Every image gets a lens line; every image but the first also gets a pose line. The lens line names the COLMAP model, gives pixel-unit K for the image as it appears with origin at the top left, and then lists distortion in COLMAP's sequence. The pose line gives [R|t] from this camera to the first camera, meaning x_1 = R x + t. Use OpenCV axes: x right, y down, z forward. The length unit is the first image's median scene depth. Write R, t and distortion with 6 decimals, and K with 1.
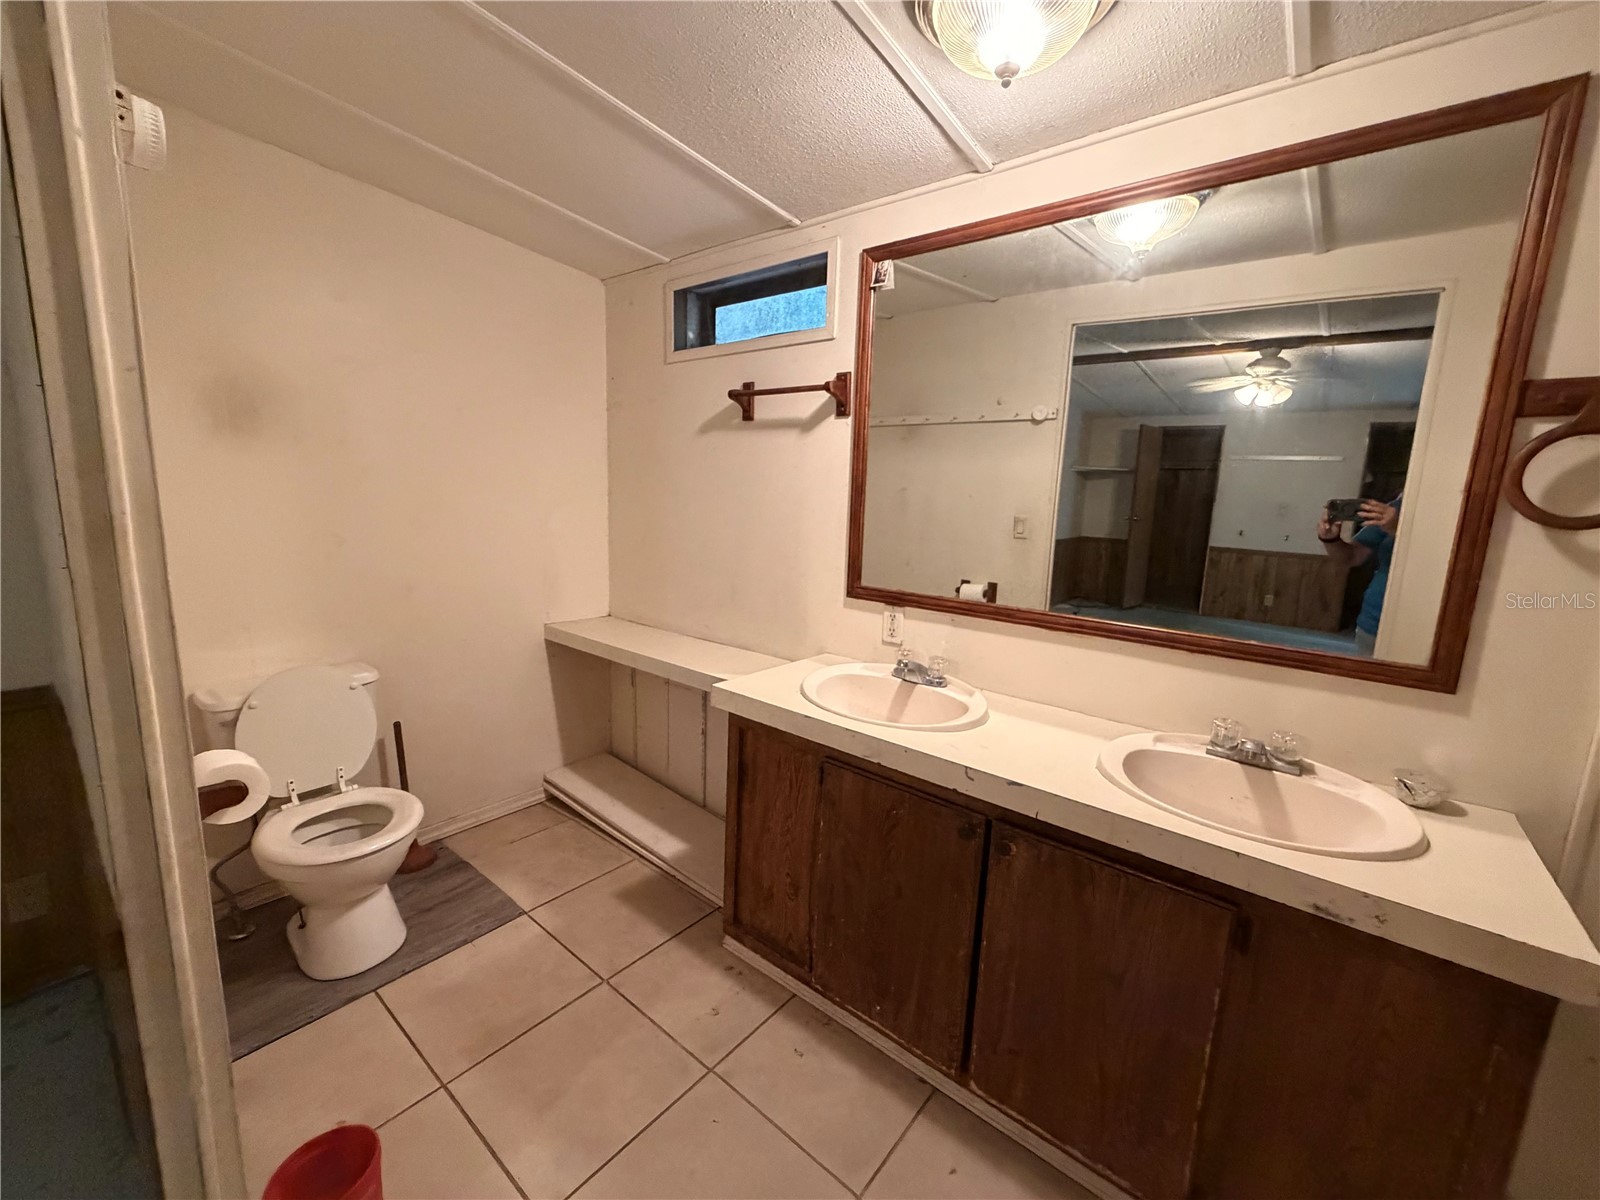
lens RADIAL K [[641.7, 0, 800.0], [0, 641.7, 601.4], [0, 0, 1]] dist [-0.000193, -0.000157]
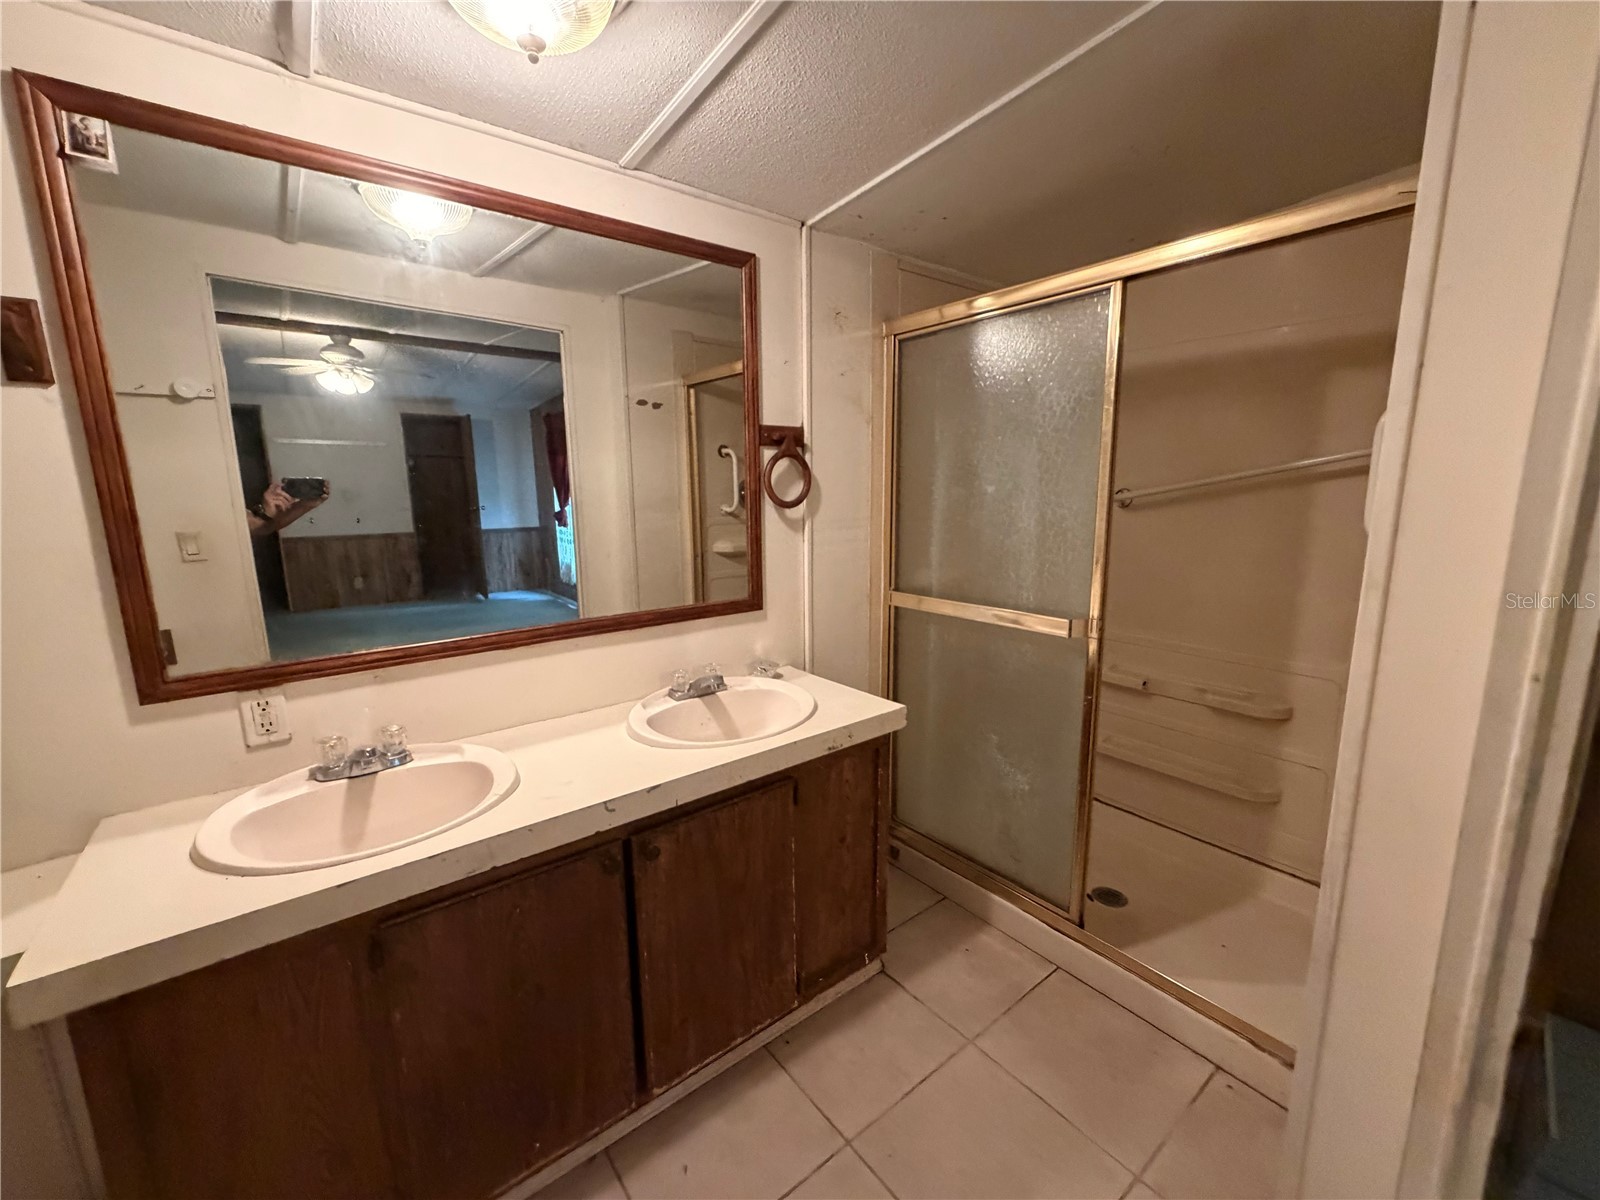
lens RADIAL K [[641.7, 0, 799.2], [0, 641.7, 599.9], [0, 0, 1]] dist [-0.000193, -0.000157]
pose [[0.221221, -0.212271, 0.951841, -0.367594], [0.183935, 0.967588, 0.173034, -0.101517], [-0.957721, 0.136798, 0.253095, 0.318553]]
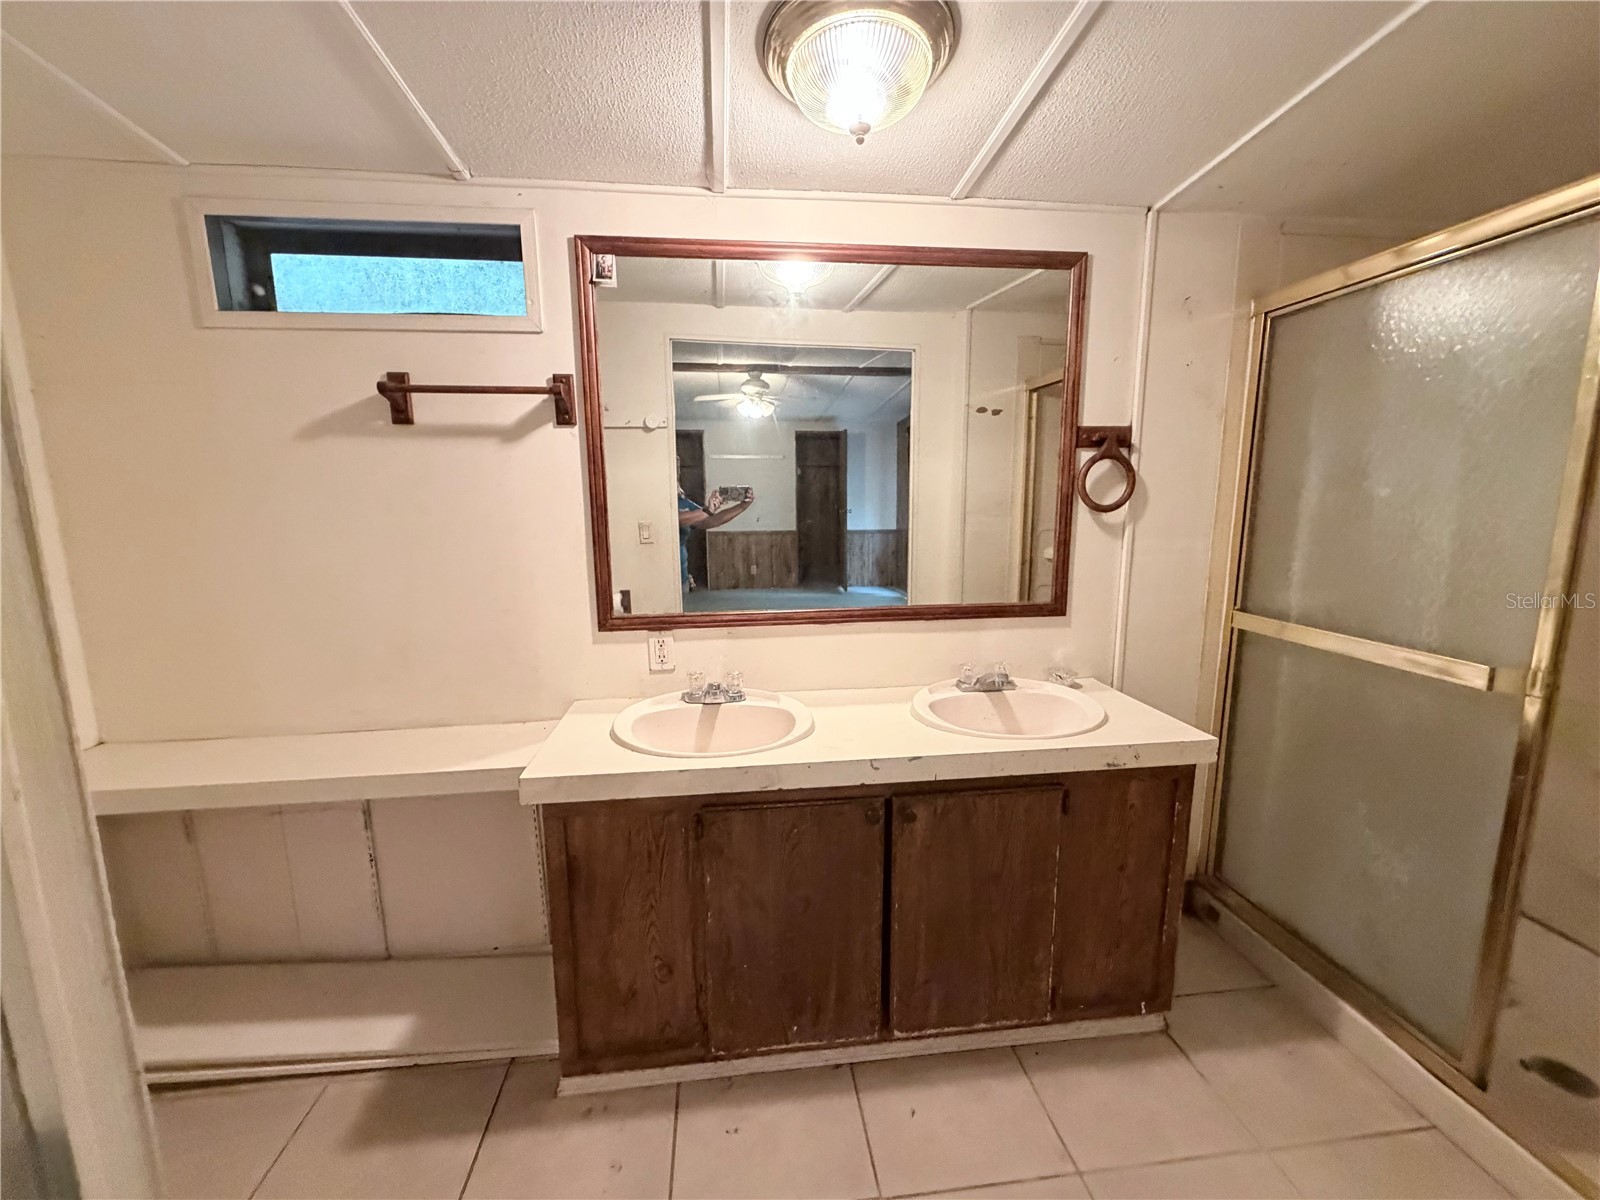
lens RADIAL K [[641.7, 0, 799.7], [0, 641.7, 599.7], [0, 0, 1]] dist [-0.000193, -0.000157]
pose [[0.695217, -0.159961, 0.700775, -0.393195], [0.157501, 0.985132, 0.068618, -0.076066], [-0.701332, 0.062668, 0.710075, 0.207079]]
